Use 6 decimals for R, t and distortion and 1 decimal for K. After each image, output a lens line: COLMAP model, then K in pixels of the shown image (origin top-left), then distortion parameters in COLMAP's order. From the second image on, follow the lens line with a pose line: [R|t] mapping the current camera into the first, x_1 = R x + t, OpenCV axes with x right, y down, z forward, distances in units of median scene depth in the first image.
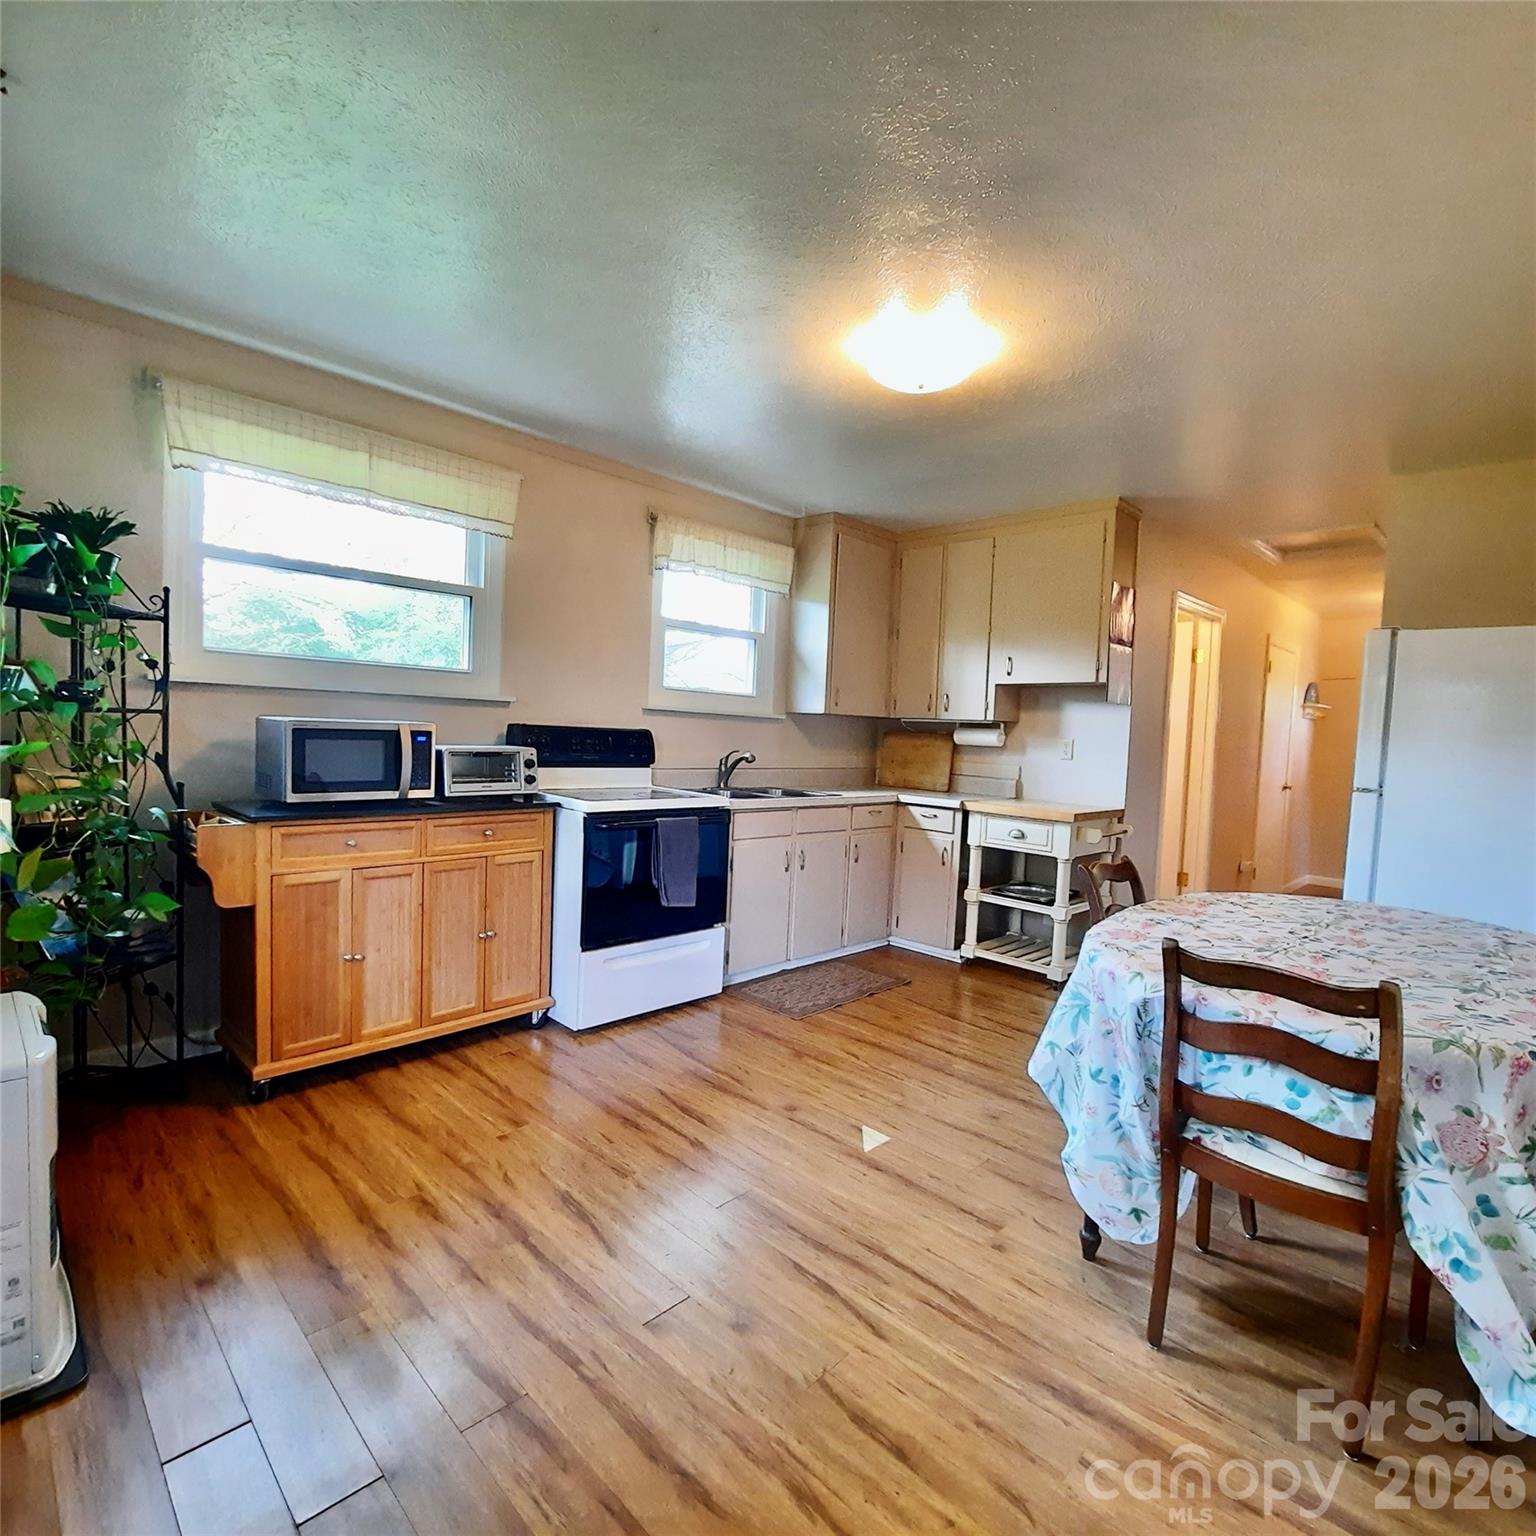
lens RADIAL K [[815.9, 0, 755.4], [0, 815.9, 774.4], [0, 0, 1]] dist [-0.022137, -0.001941]
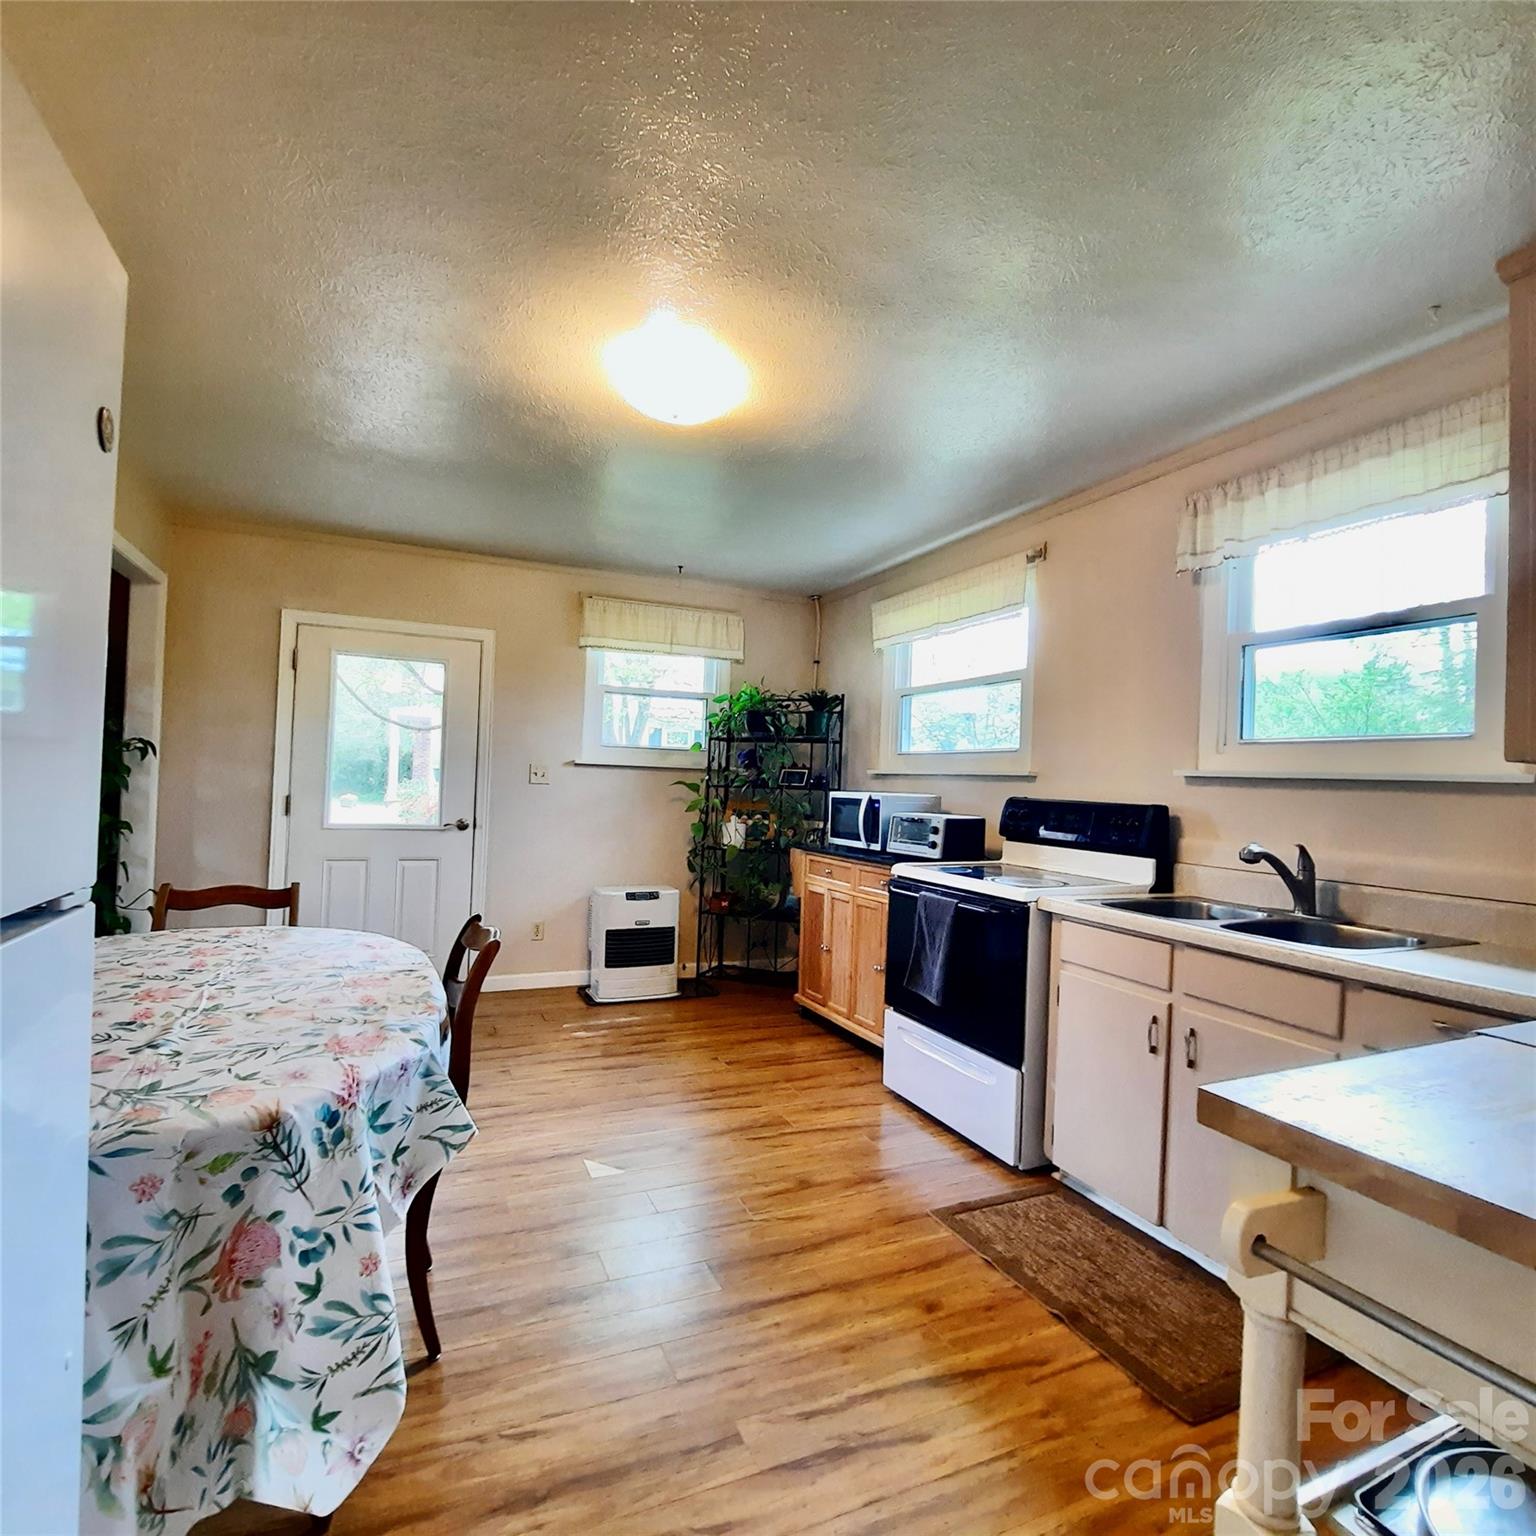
lens RADIAL K [[815.9, 0, 755.4], [0, 815.9, 774.4], [0, 0, 1]] dist [-0.022137, -0.001941]
pose [[-0.358673, -0.076323, -0.930338, 0.893604], [-0.110623, 0.993104, -0.038824, -0.020293], [0.926885, 0.088992, -0.364642, 1.278052]]
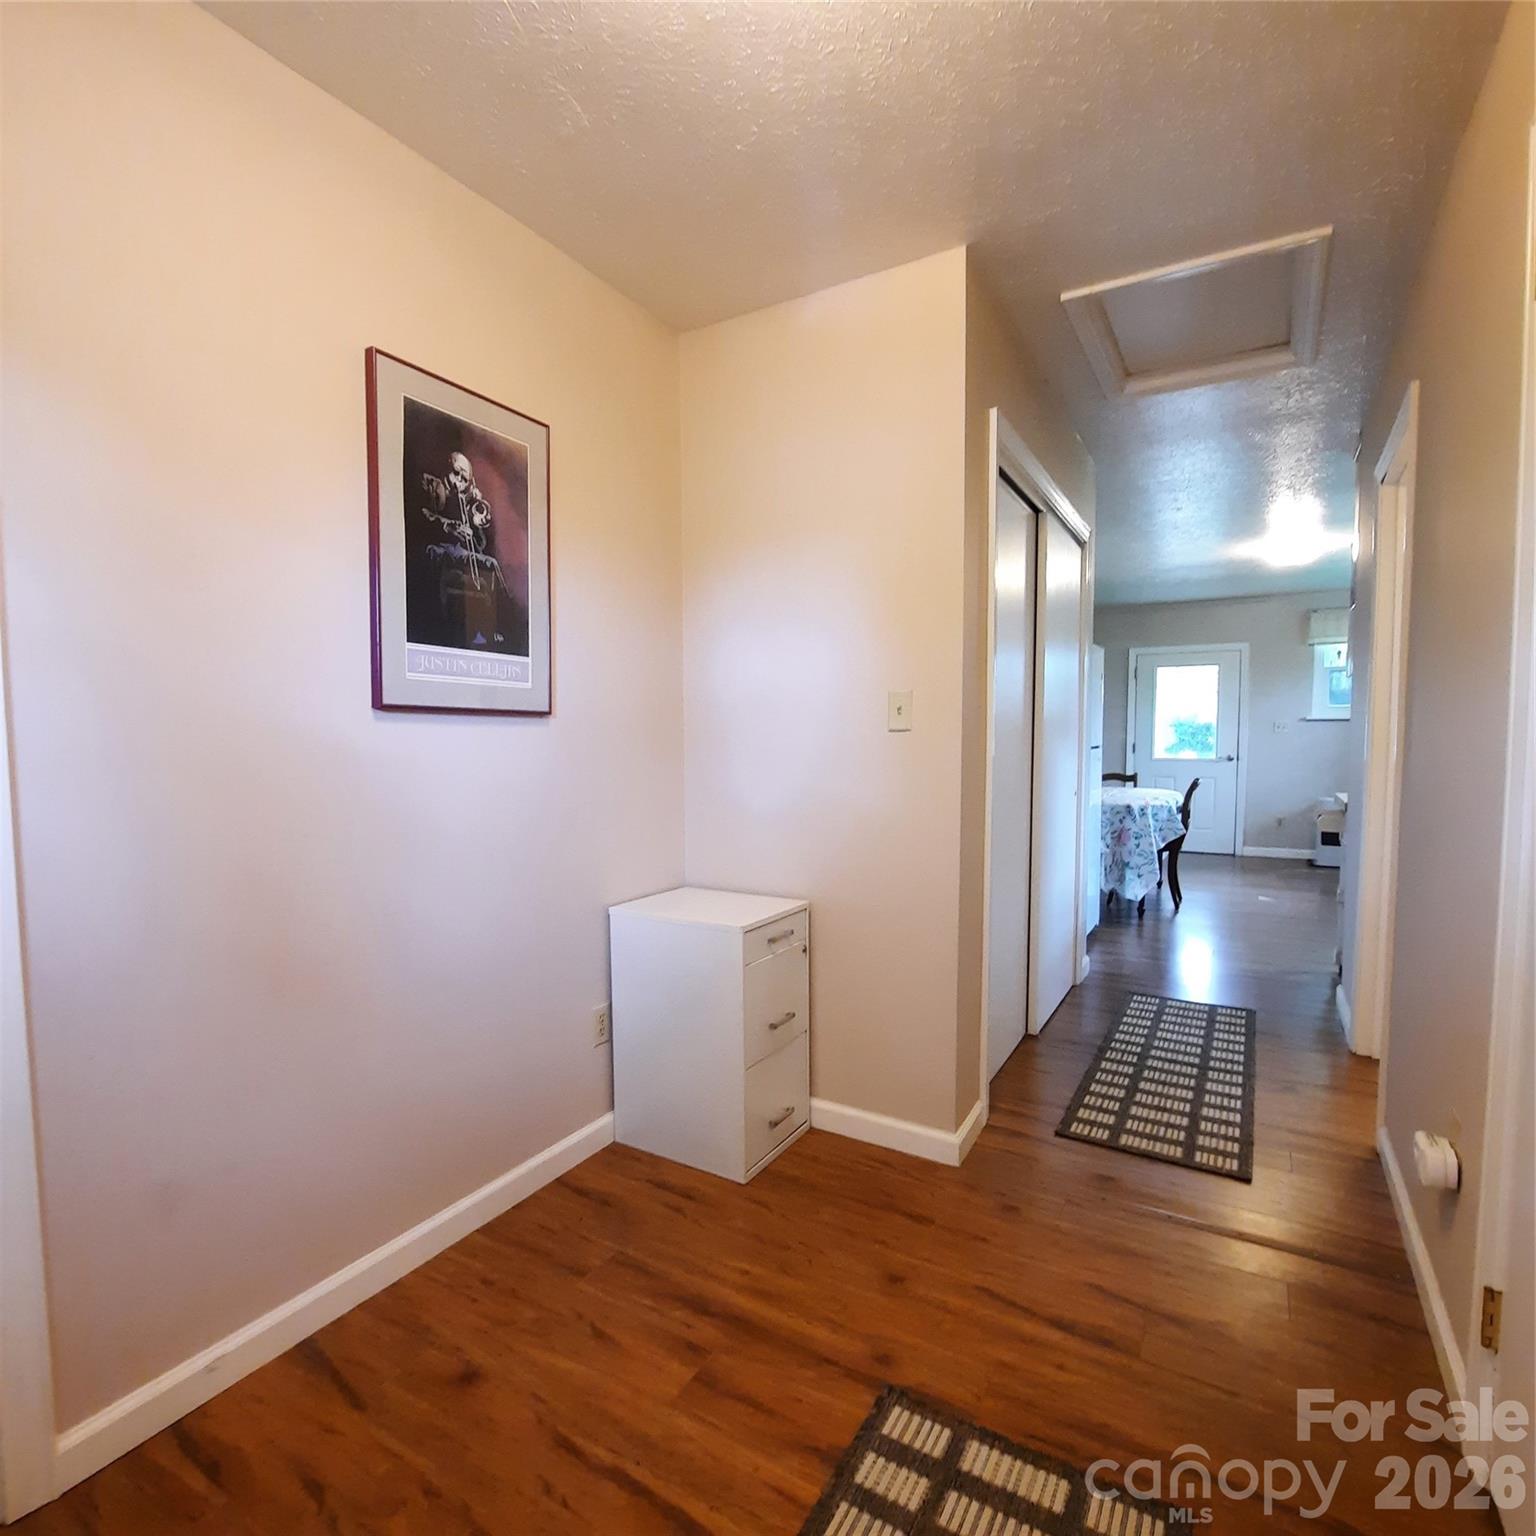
lens RADIAL K [[815.9, 0, 755.4], [0, 815.9, 774.4], [0, 0, 1]] dist [-0.022137, -0.001941]
pose [[-0.971022, -0.036144, -0.236240, 1.470565], [-0.060248, 0.993593, 0.095621, -0.027740], [0.231271, 0.107083, -0.966978, 2.013692]]
